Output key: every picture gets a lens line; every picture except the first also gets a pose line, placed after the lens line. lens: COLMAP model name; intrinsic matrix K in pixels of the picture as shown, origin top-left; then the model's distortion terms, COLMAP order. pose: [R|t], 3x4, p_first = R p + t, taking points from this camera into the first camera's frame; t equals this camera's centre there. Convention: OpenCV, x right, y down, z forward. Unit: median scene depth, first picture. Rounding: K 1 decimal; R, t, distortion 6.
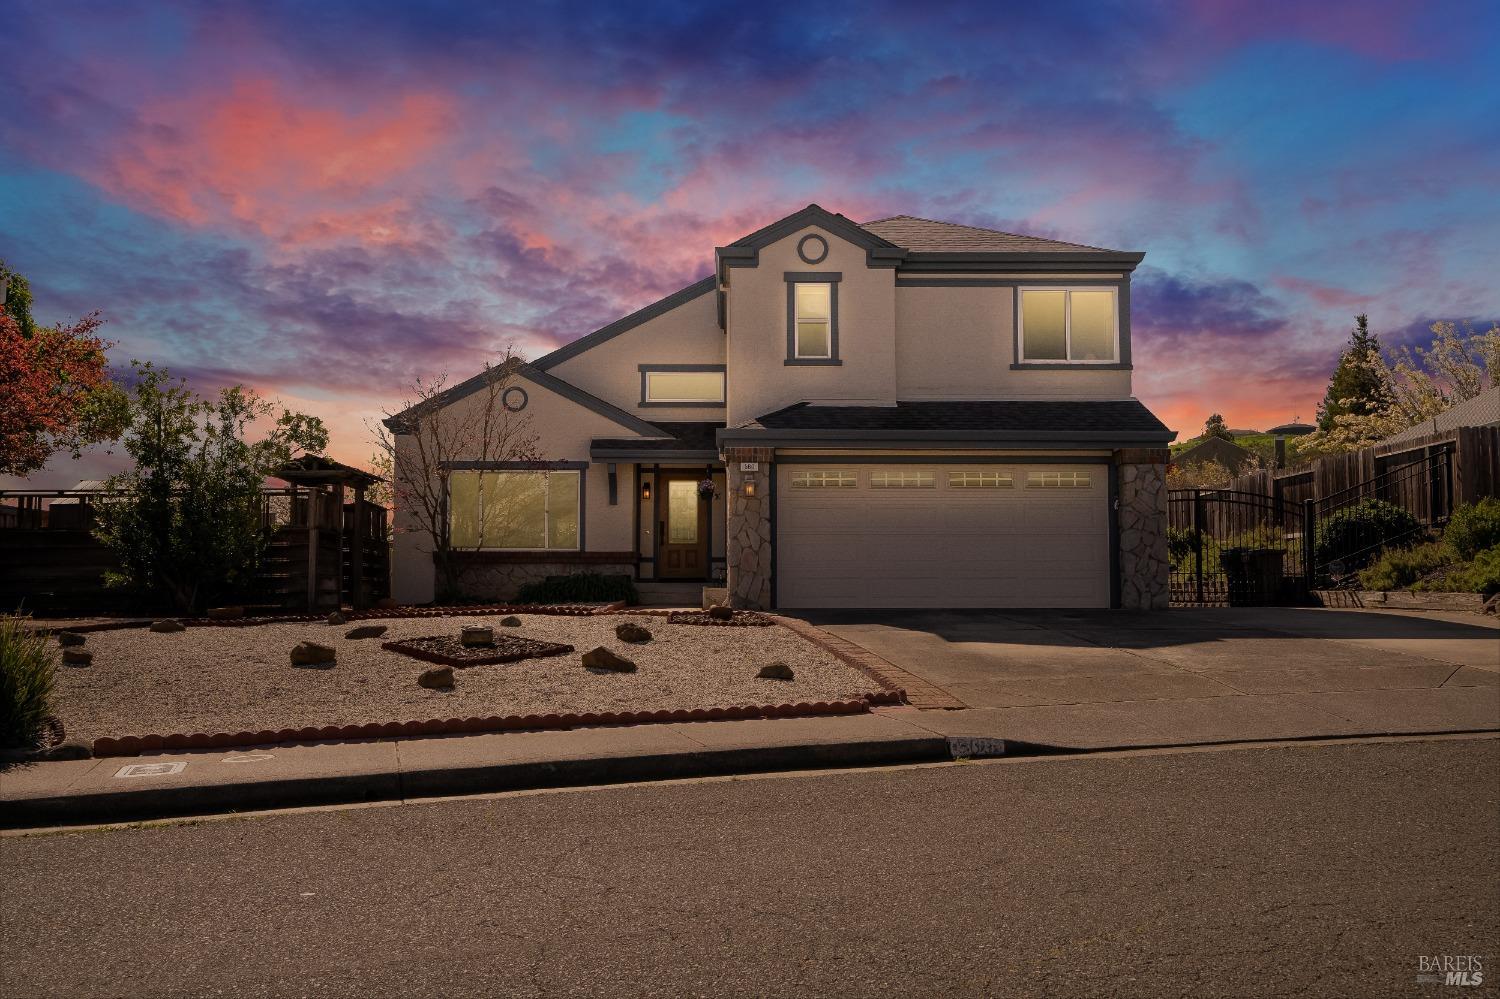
lens RADIAL K [[1334.9, 0, 747.7], [0, 1334.9, 495.3], [0, 0, 1]] dist [0.100035, 0.001324]
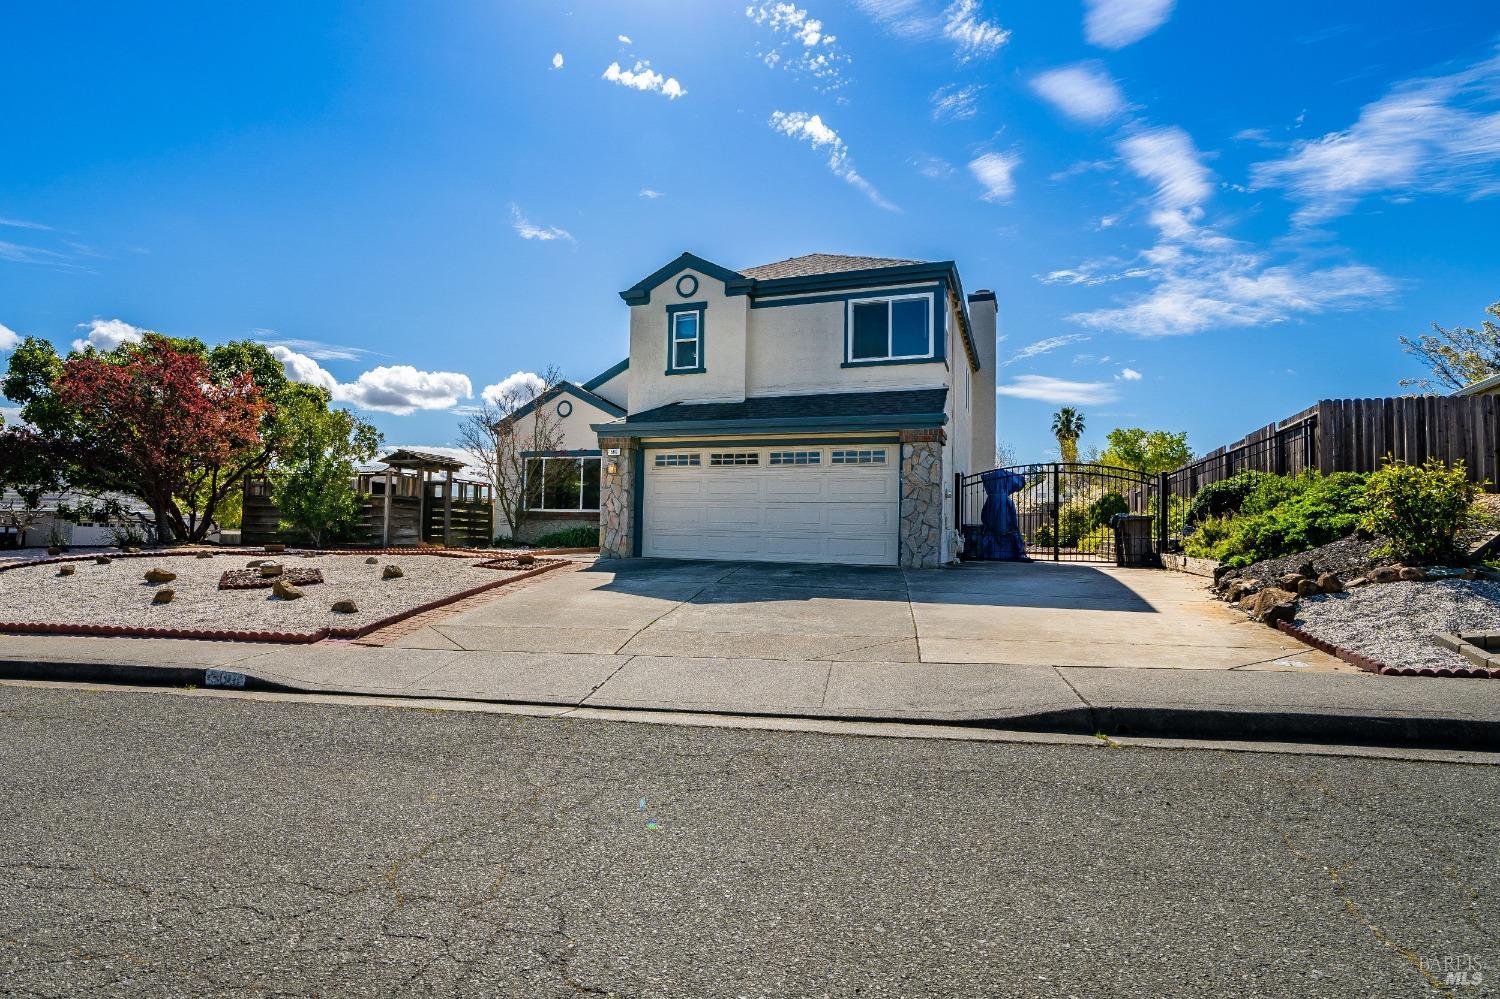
lens RADIAL K [[845.4, 0, 629.5], [0, 845.4, 498.2], [0, 0, 1]] dist [-0.029824, -0.000116]
pose [[0.895493, 0.003150, -0.445065, 0.369436], [0.010036, 0.999578, 0.027268, 0.002347], [0.444963, -0.028885, 0.895083, 0.223598]]
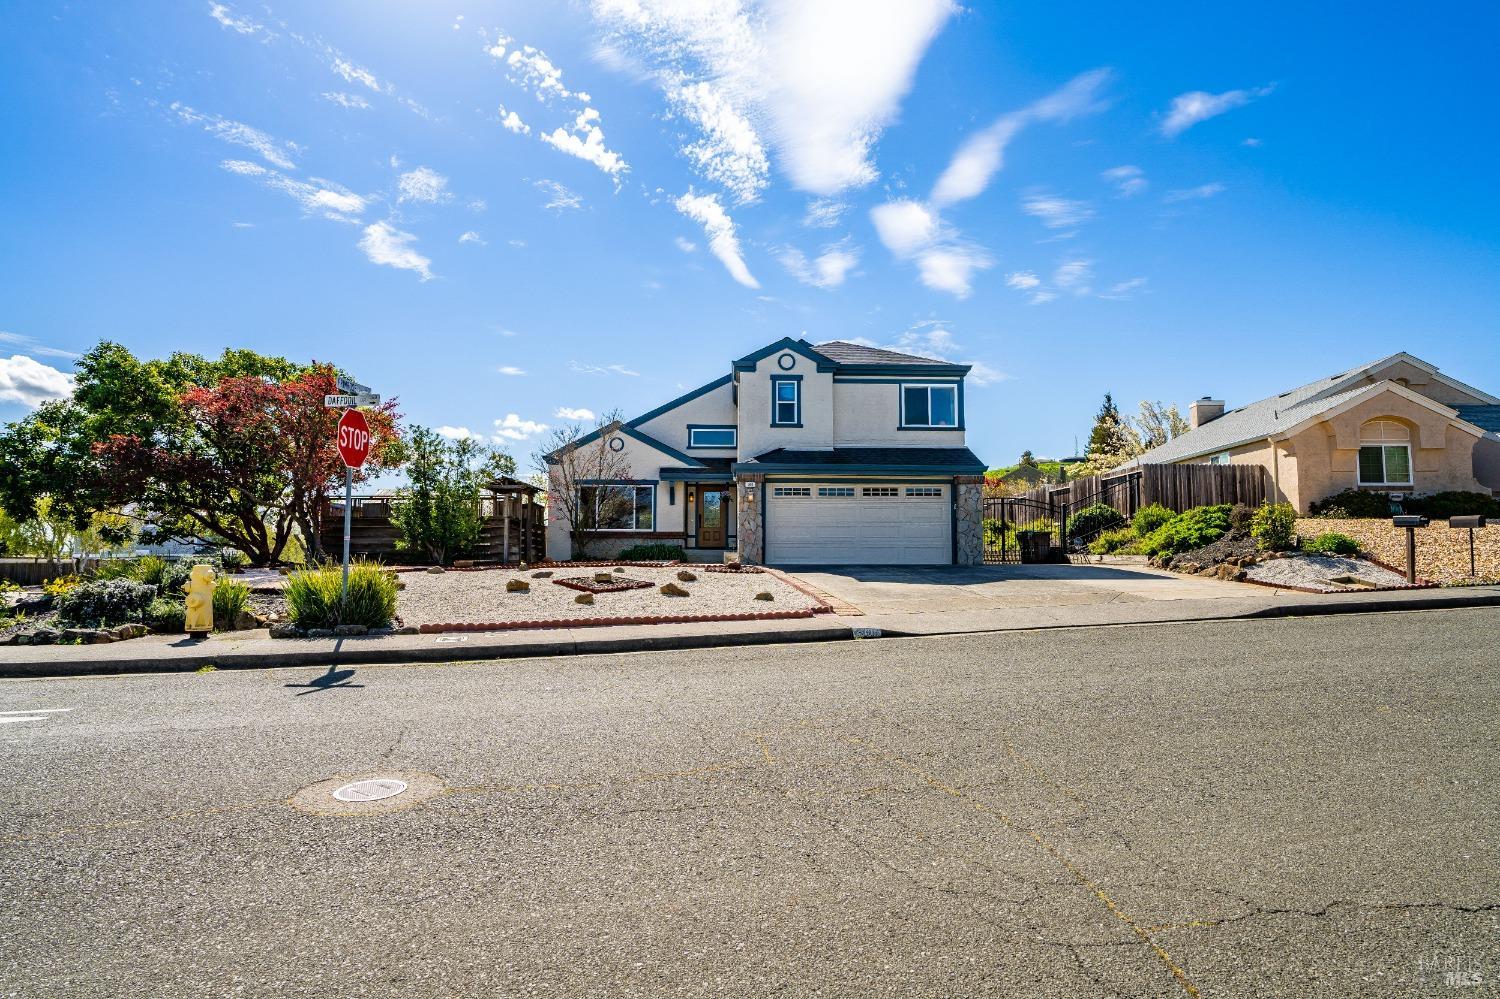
lens RADIAL K [[813.6, 0, 750.0], [0, 813.6, 499.5], [0, 0, 1]] dist [-0.001668, -0.000320]
pose [[0.999989, 0.004329, 0.001534, -0.000691], [-0.004333, 0.999987, 0.002609, -0.003860], [-0.001523, -0.002615, 0.999995, -0.078683]]
